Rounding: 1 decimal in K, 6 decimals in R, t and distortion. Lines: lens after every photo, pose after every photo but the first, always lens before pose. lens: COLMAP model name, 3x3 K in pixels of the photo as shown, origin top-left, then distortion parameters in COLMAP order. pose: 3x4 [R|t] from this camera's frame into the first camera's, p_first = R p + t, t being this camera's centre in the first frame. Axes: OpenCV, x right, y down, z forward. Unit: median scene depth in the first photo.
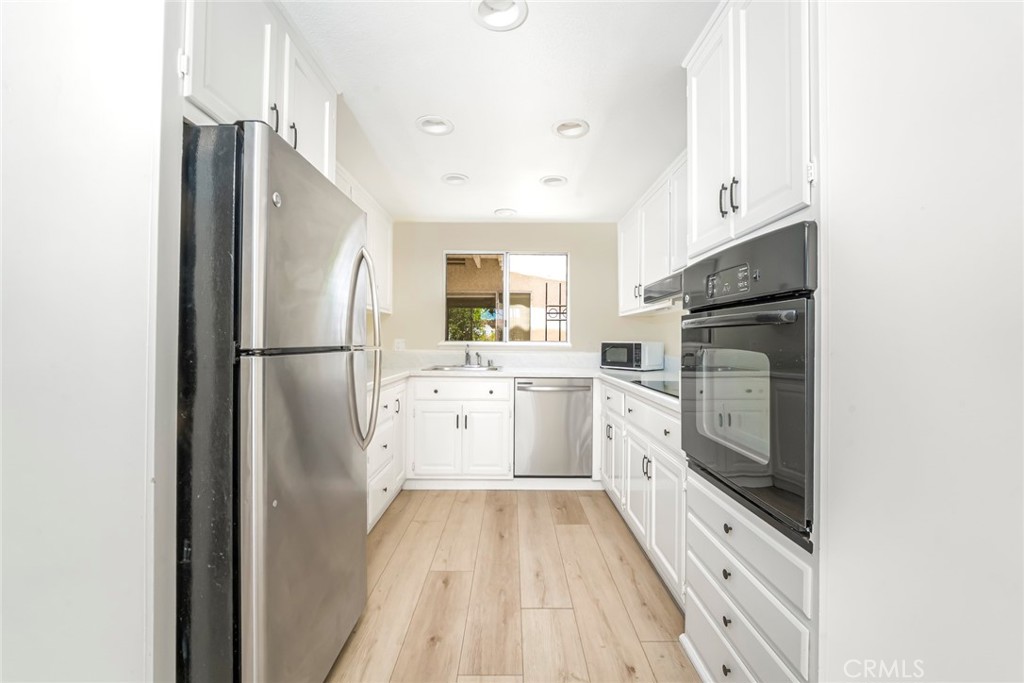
lens RADIAL K [[417.2, 0, 509.5], [0, 417.2, 339.2], [0, 0, 1]] dist [-0.007805, 0.000466]
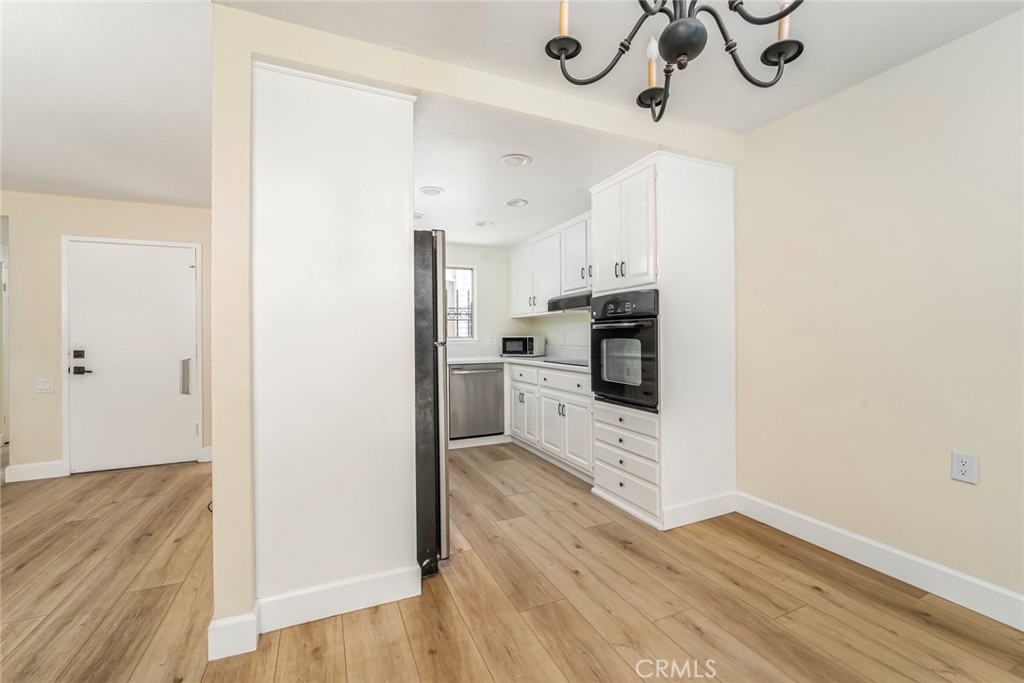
lens RADIAL K [[417.2, 0, 516.5], [0, 417.2, 338.3], [0, 0, 1]] dist [-0.007805, 0.000466]
pose [[0.915216, -0.014337, 0.402709, -0.421530], [0.011171, 0.999885, 0.010208, -0.003282], [-0.402809, -0.004844, 0.915271, -0.388503]]
